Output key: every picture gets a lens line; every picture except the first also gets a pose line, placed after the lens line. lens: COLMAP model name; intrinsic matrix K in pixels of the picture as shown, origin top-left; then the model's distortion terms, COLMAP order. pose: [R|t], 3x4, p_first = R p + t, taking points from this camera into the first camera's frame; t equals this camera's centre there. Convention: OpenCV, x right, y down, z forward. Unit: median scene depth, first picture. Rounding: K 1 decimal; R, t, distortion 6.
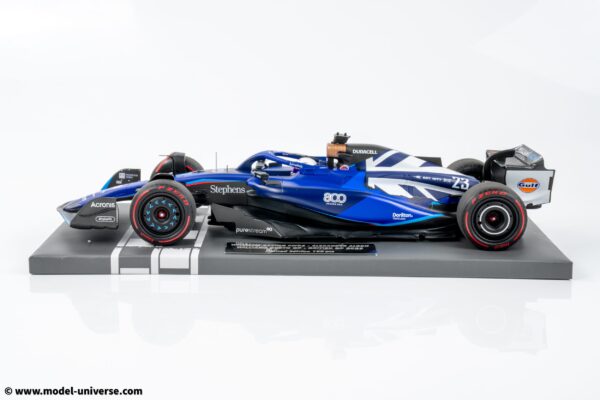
lens RADIAL K [[1098.9, 0, 310.0], [0, 1098.9, 199.7], [0, 0, 1]] dist [0.032367, 1.867676]
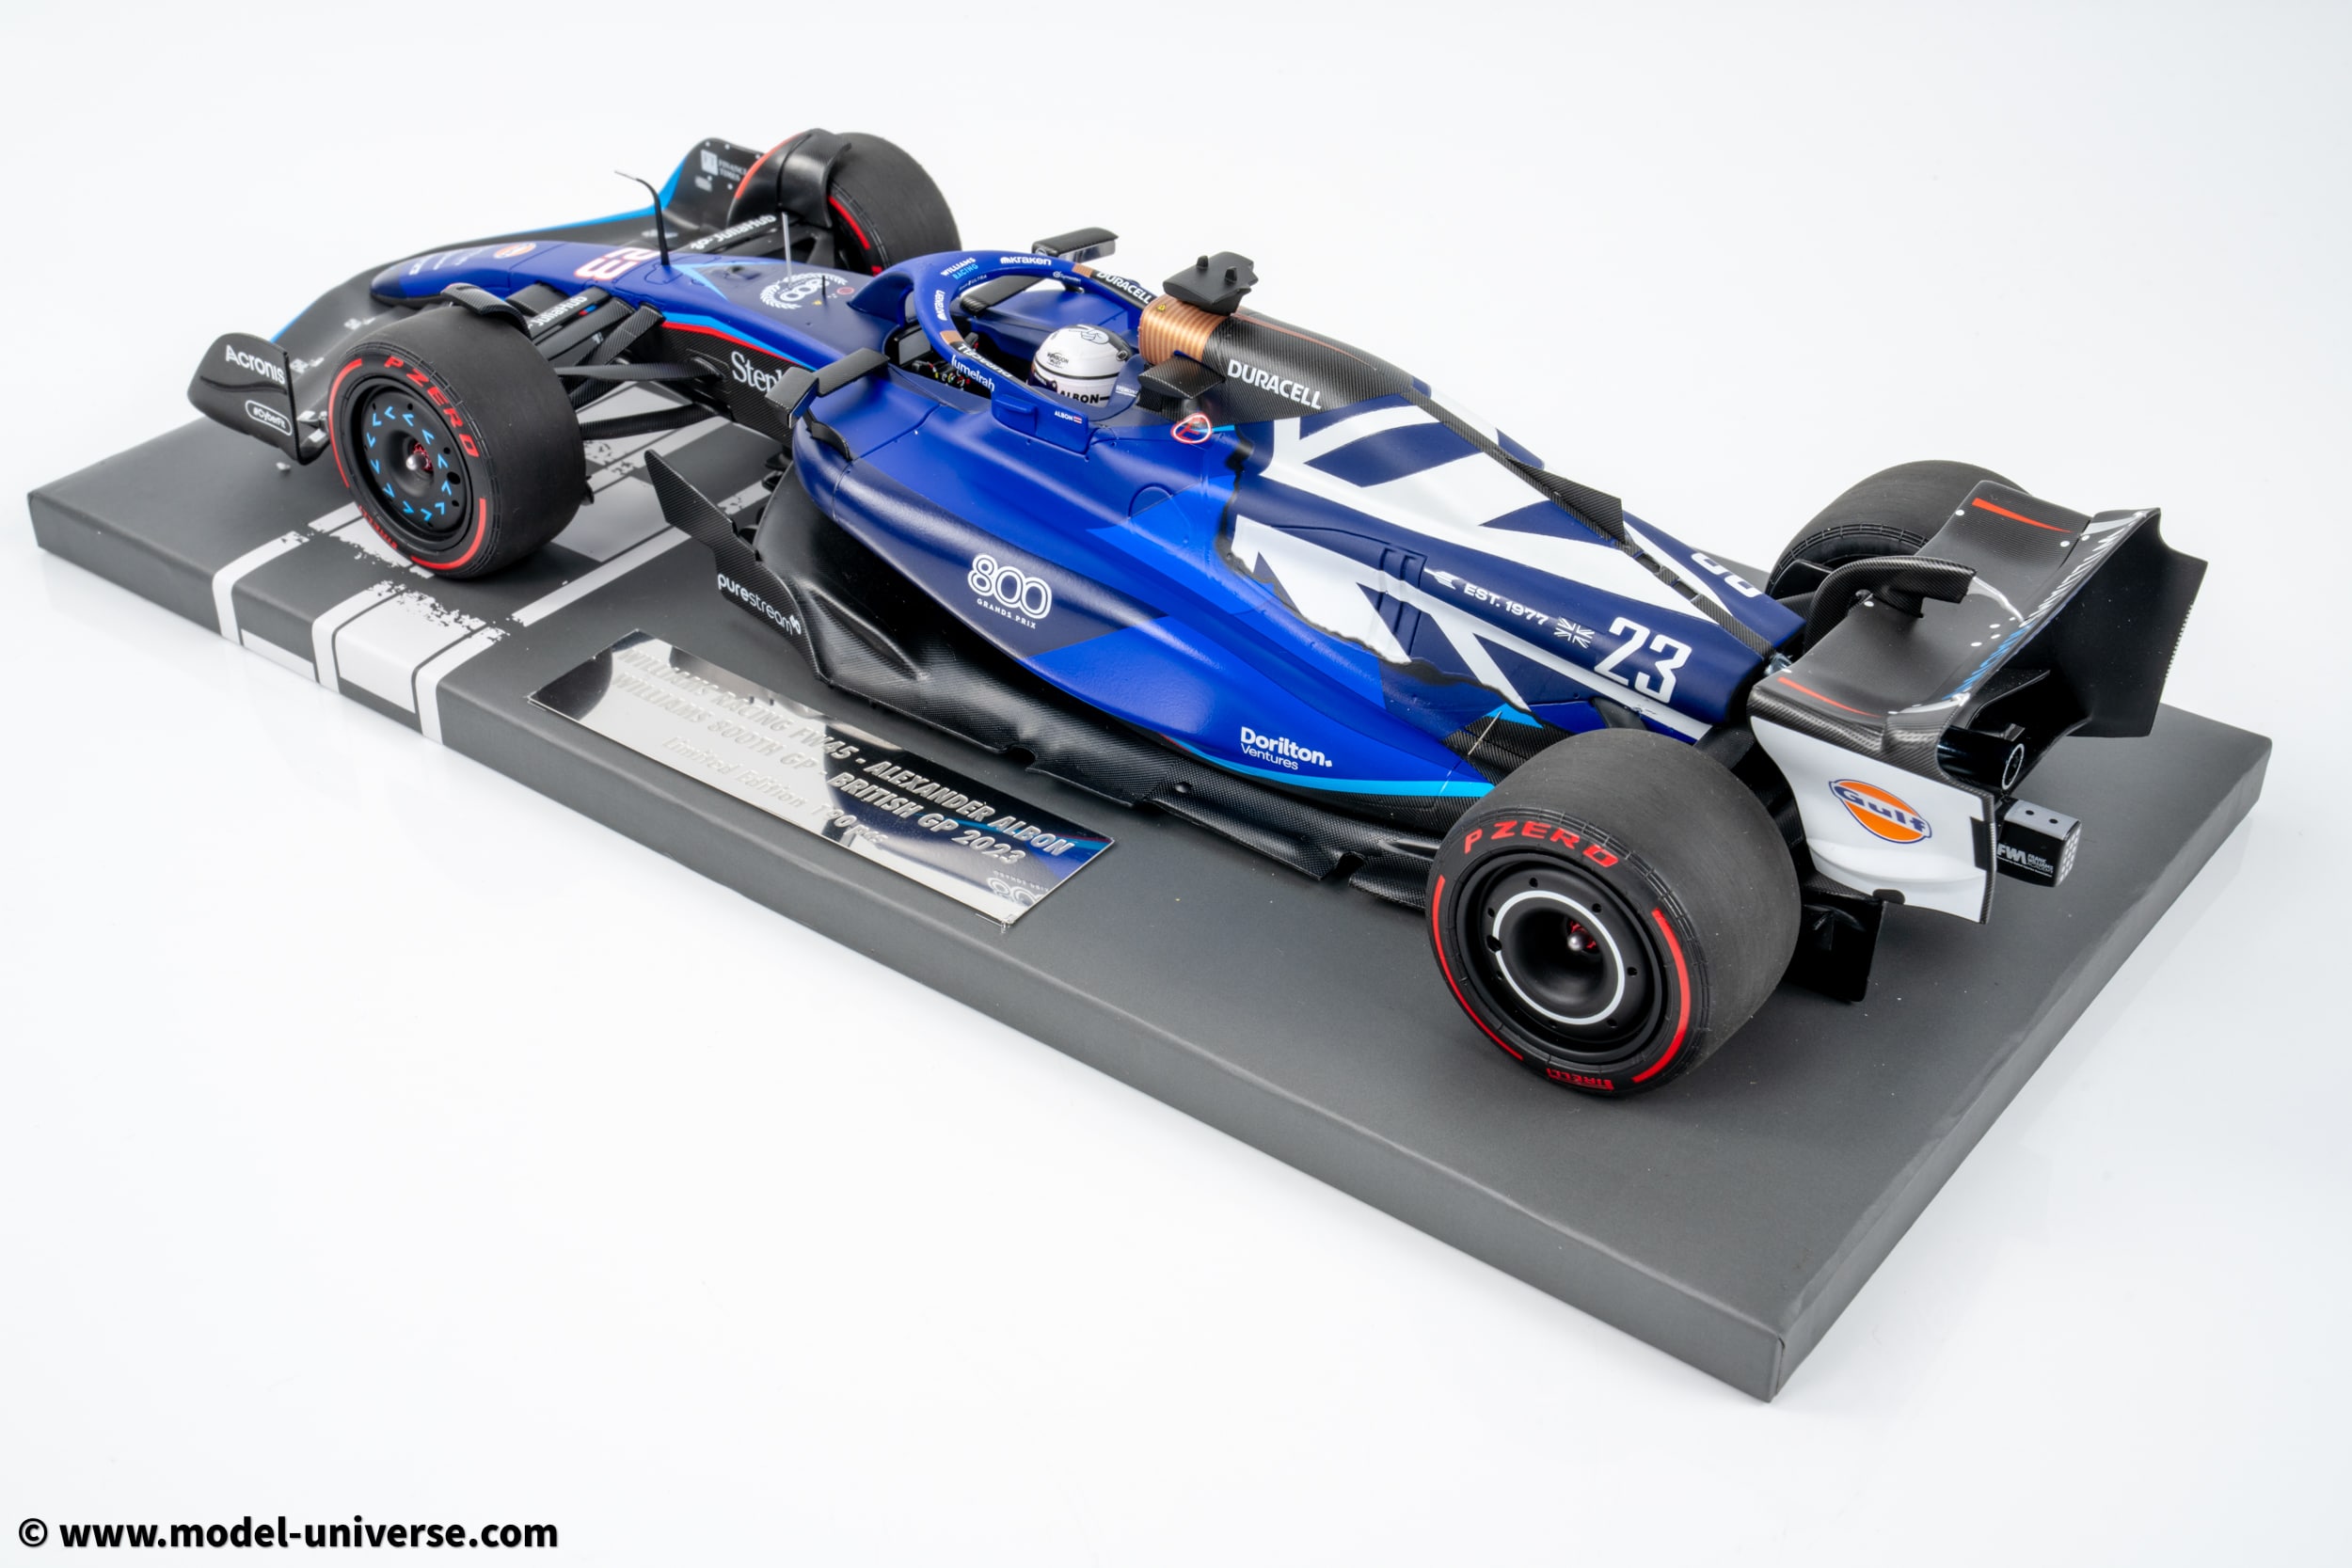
lens RADIAL K [[3006.4, 0, 1176.0], [0, 3006.4, 784.0], [0, 0, 1]] dist [0.006682, 0.010975]
pose [[0.795139, 0.332334, -0.507255, 0.364506], [-0.121892, 0.906980, 0.403149, -0.210958], [0.594051, -0.258729, 0.761684, 0.546088]]
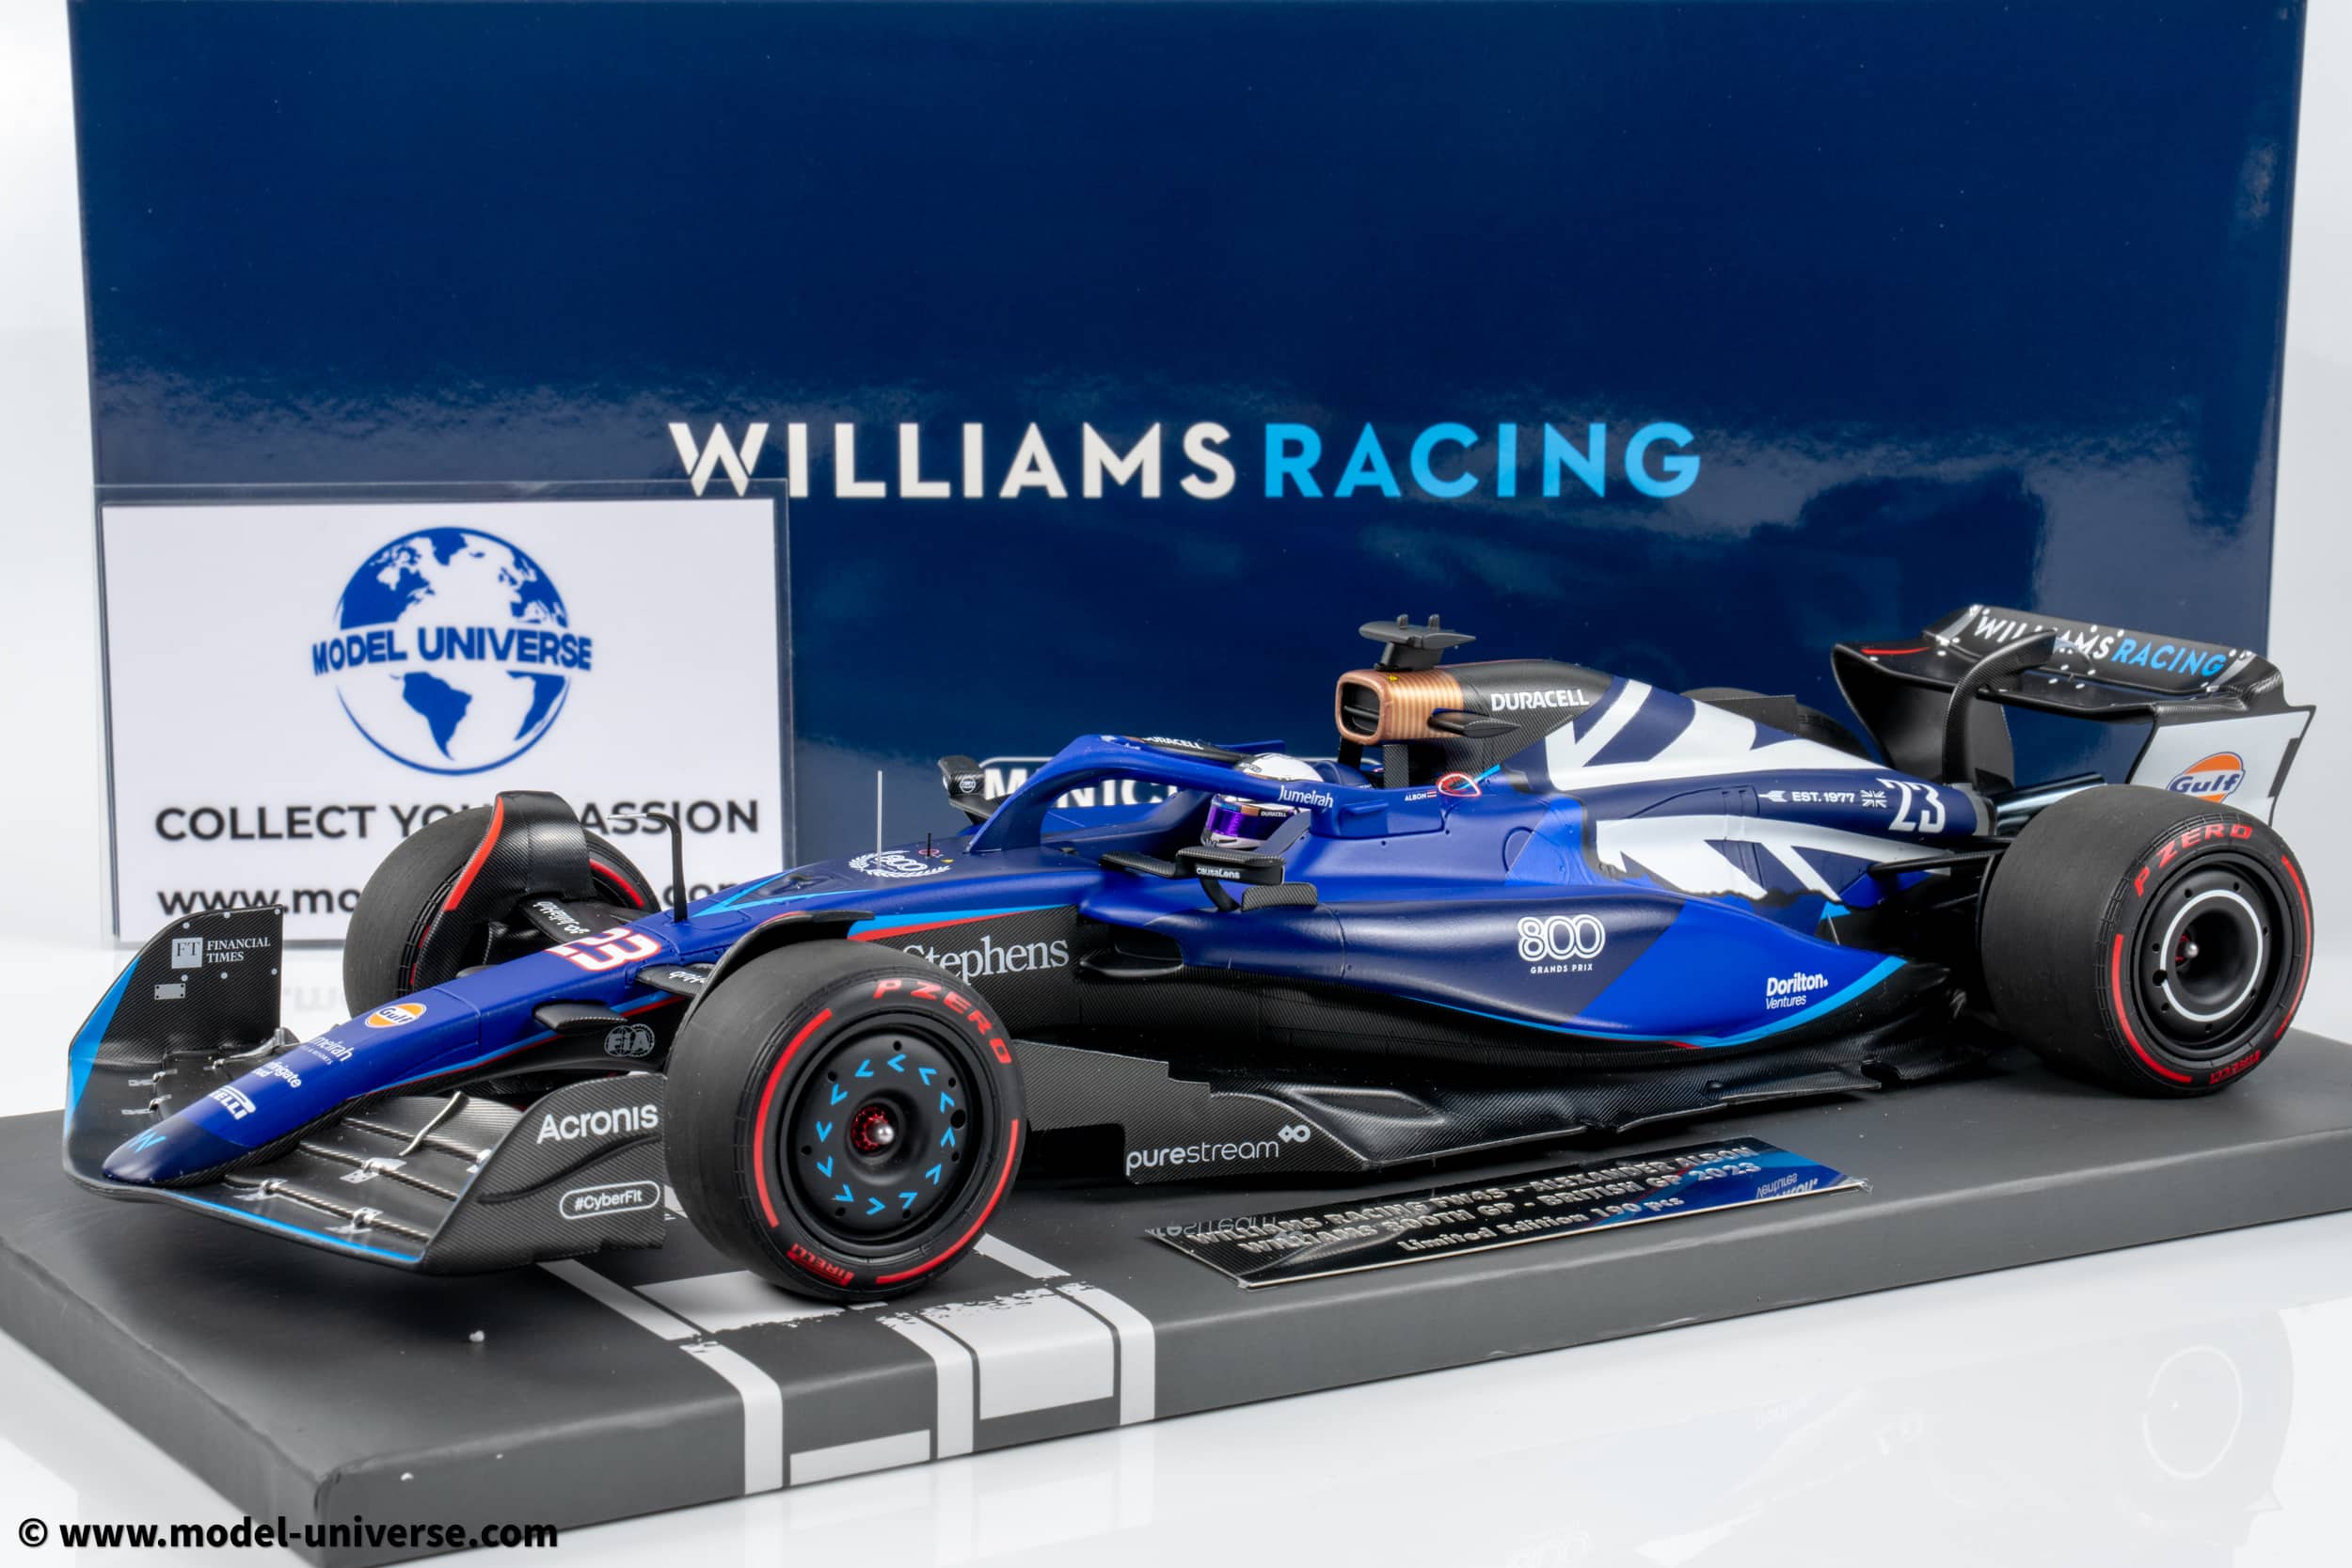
lens RADIAL K [[4833.5, 0, 1176.0], [0, 4833.5, 784.0], [0, 0, 1]] dist [0.109588, 0.074422]
pose [[0.849849, -0.096363, 0.518141, -0.493862], [0.101785, 0.994643, 0.018036, -0.052762], [-0.517103, 0.037411, 0.855105, 0.269428]]
